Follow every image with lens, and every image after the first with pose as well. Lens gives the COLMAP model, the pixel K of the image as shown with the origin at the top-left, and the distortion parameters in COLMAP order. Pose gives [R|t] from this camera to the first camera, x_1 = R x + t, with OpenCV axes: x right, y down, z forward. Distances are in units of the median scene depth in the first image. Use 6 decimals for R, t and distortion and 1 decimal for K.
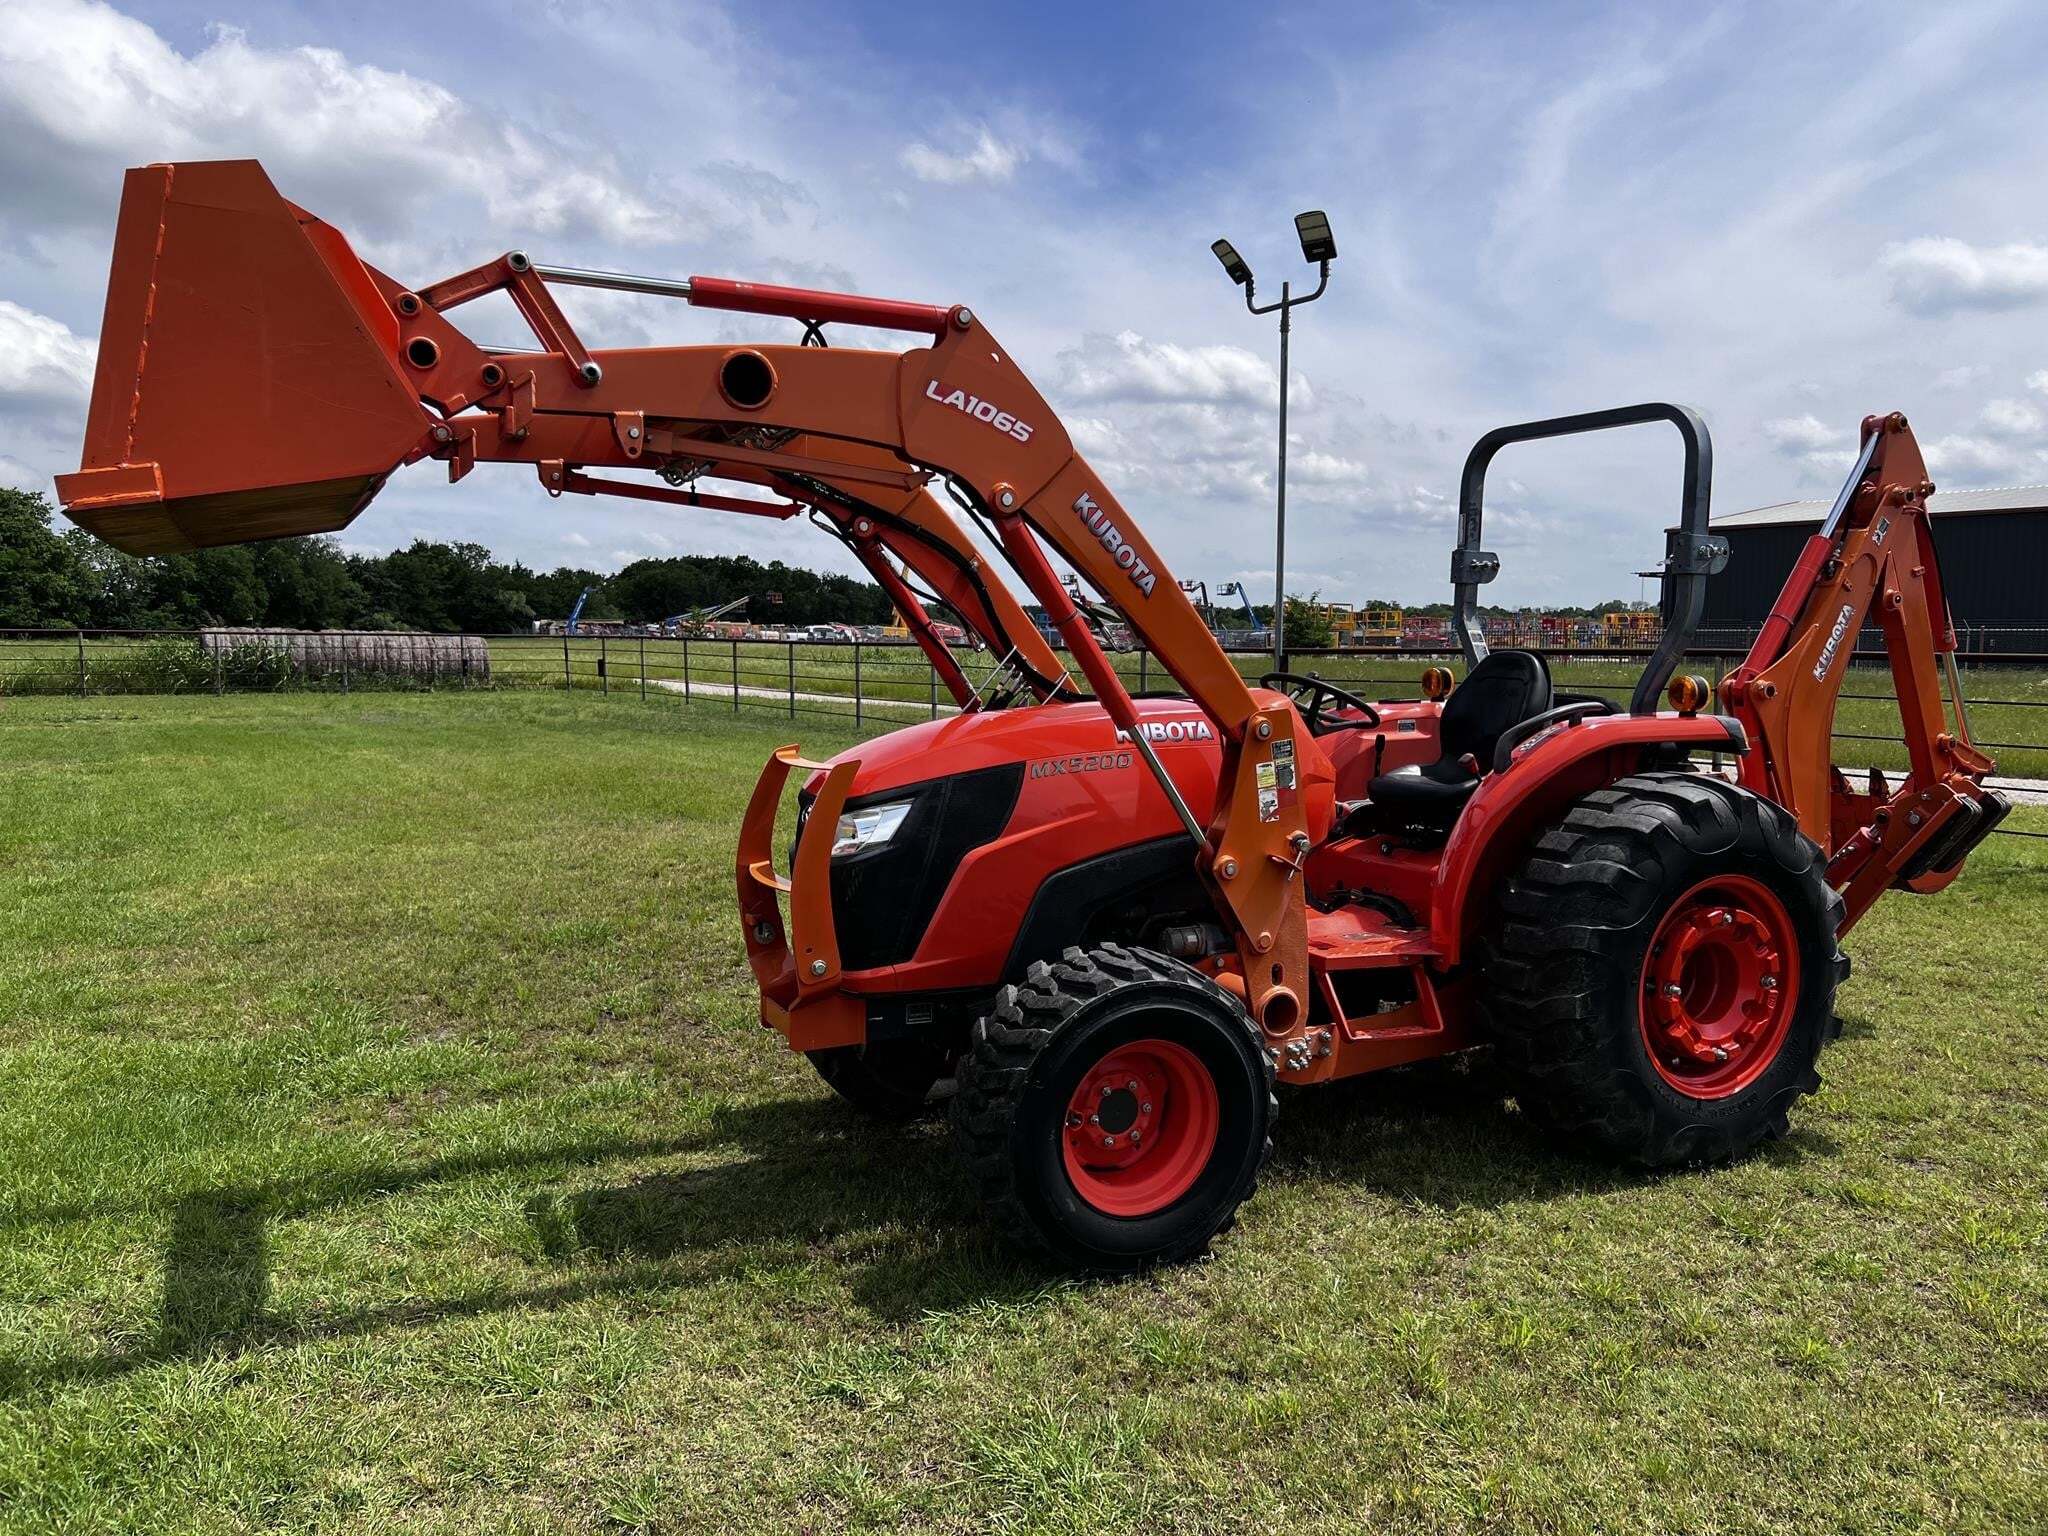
lens RADIAL K [[1538.1, 0, 1024.0], [0, 1538.1, 768.0], [0, 0, 1]] dist [0.060976, -0.084777]
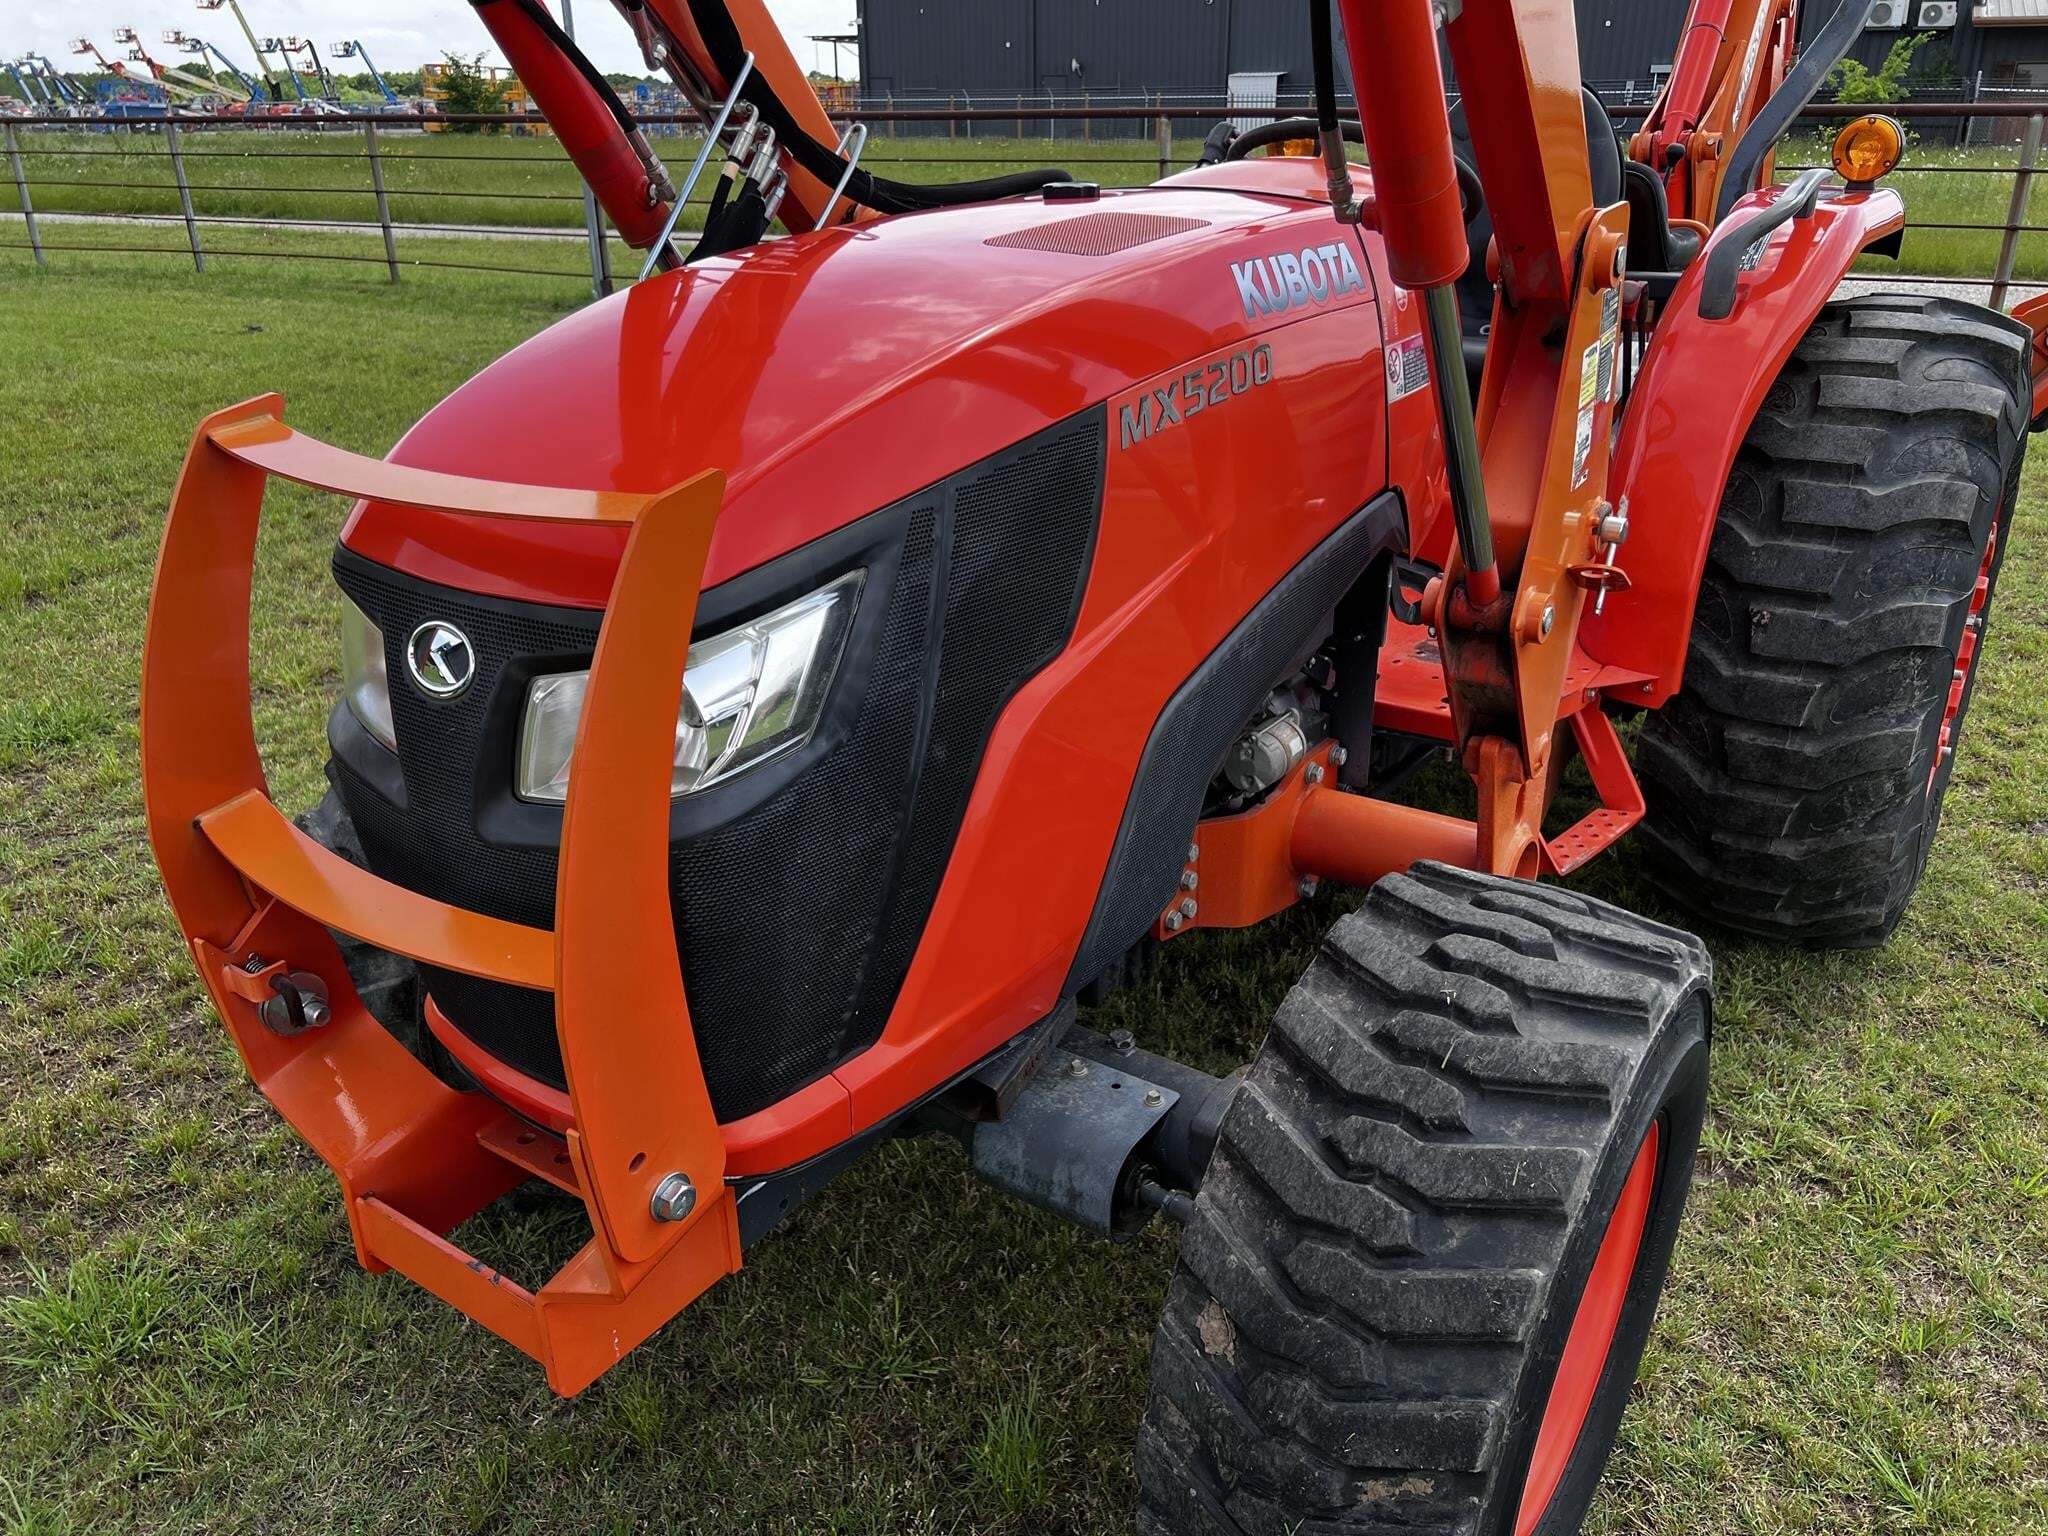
lens RADIAL K [[1539.1, 0, 1041.9], [0, 1539.1, 767.6], [0, 0, 1]] dist [0.062181, -0.076298]
pose [[0.865797, -0.202958, 0.457387, -0.170845], [0.051761, 0.945474, 0.321558, -0.035698], [-0.497710, -0.254730, 0.829094, 0.662380]]
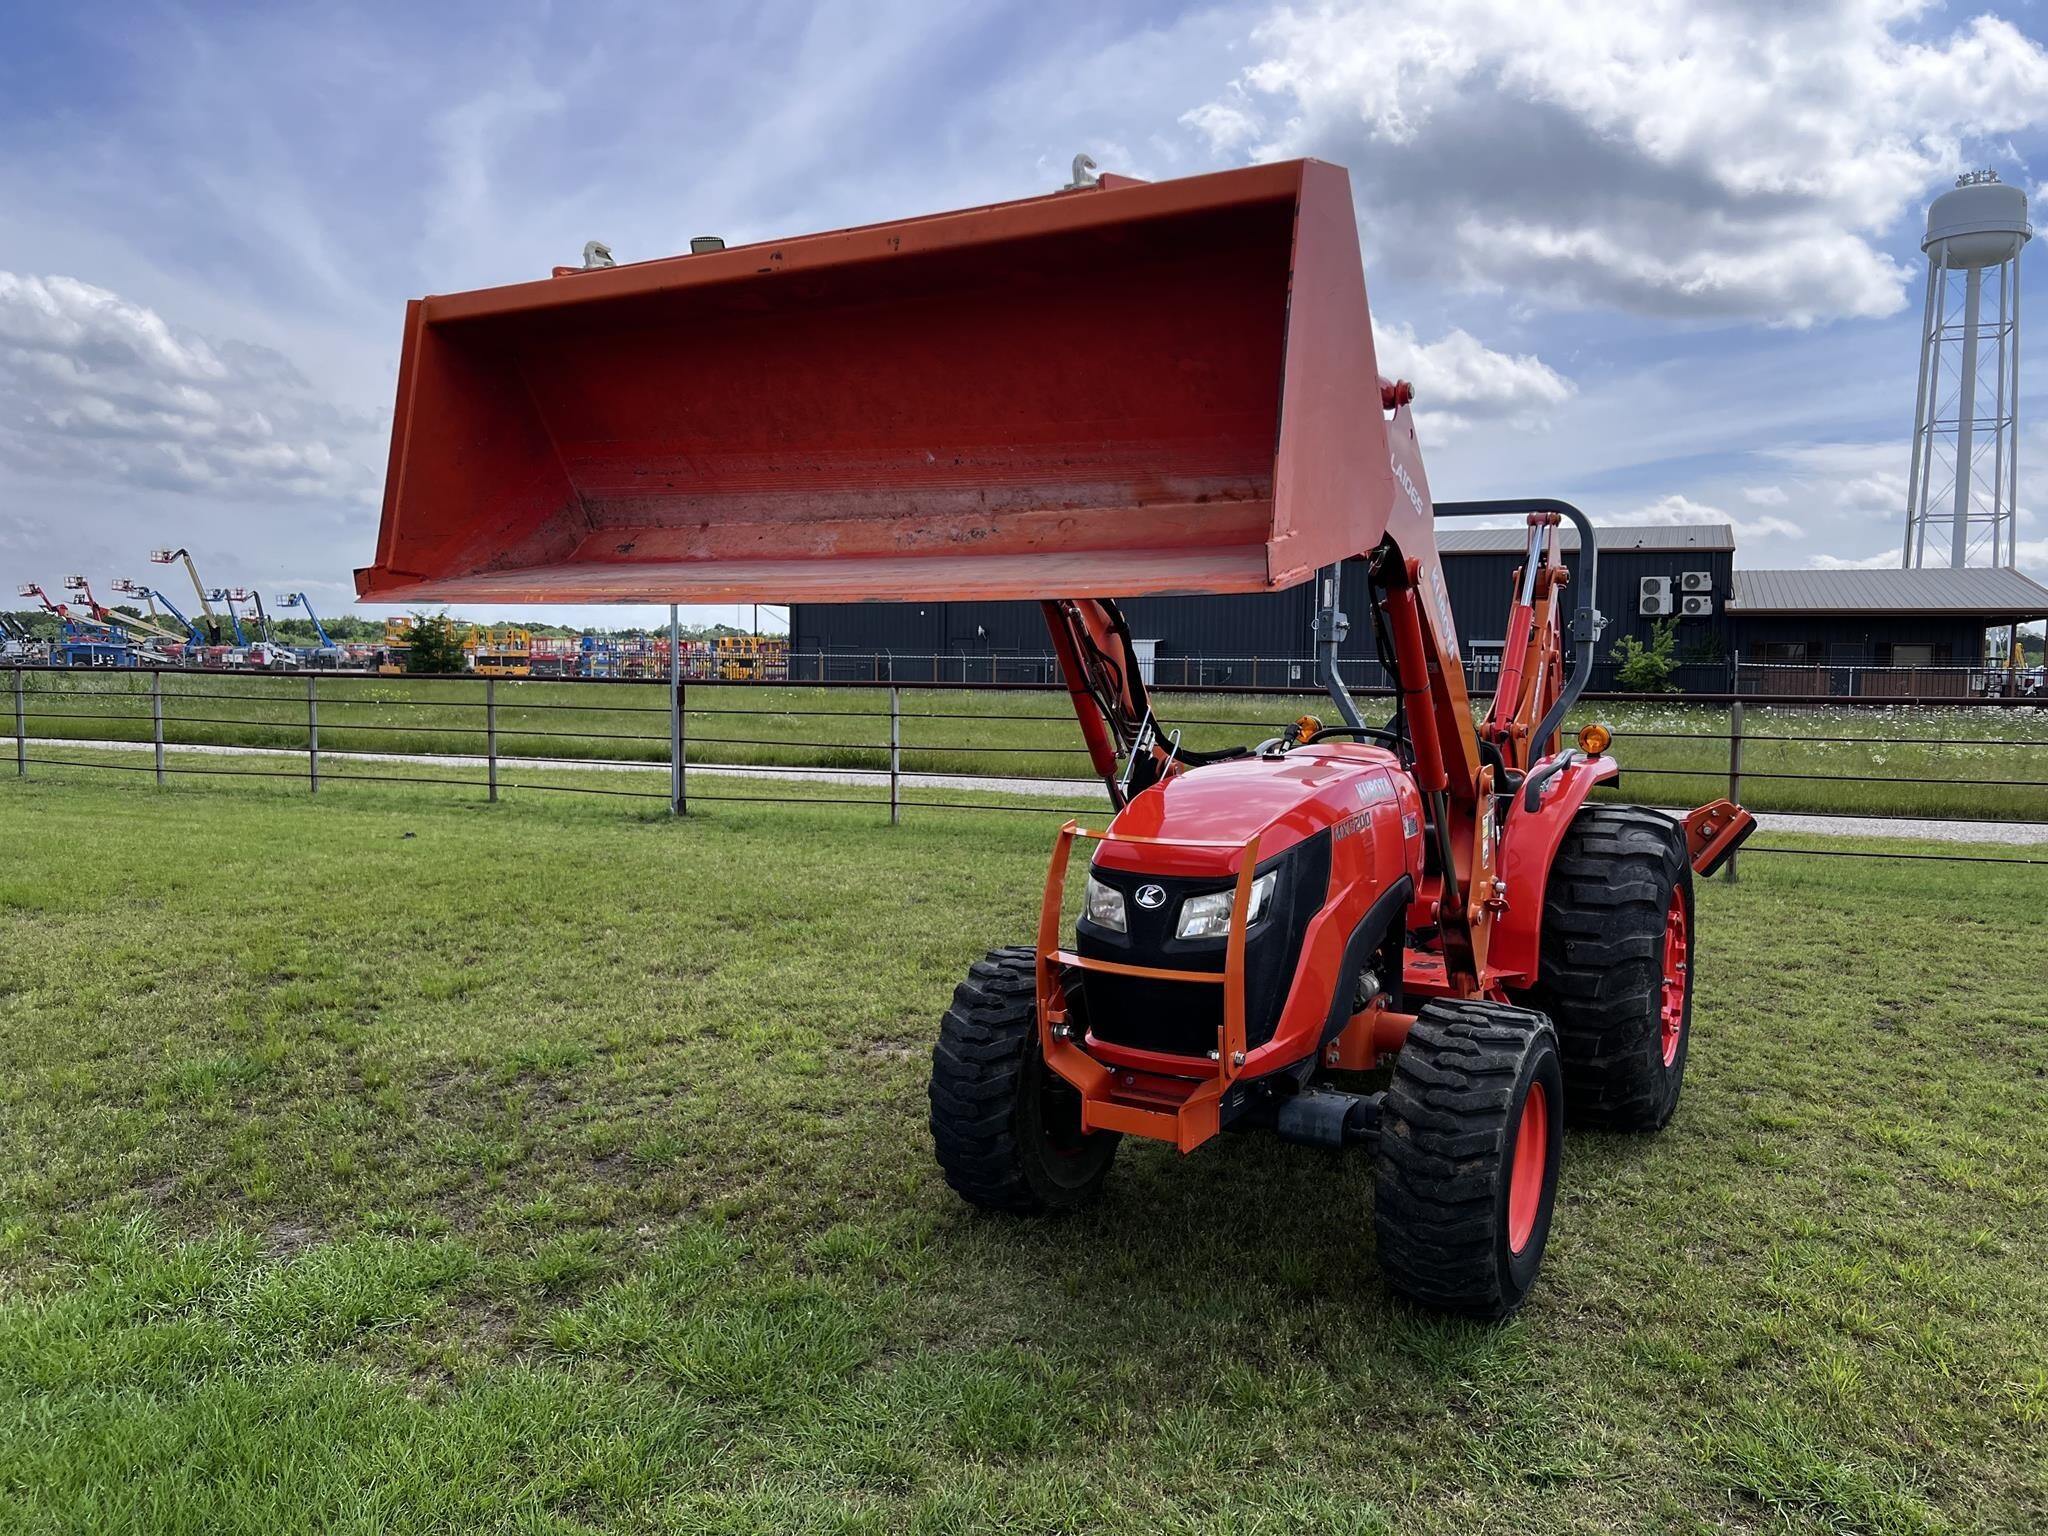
lens RADIAL K [[1539.1, 0, 1041.9], [0, 1539.1, 767.6], [0, 0, 1]] dist [0.062181, -0.076298]
pose [[0.825371, -0.033729, 0.563583, -0.677817], [0.040539, 0.999178, 0.000428, -0.047557], [-0.563134, 0.022494, 0.826059, 0.256247]]
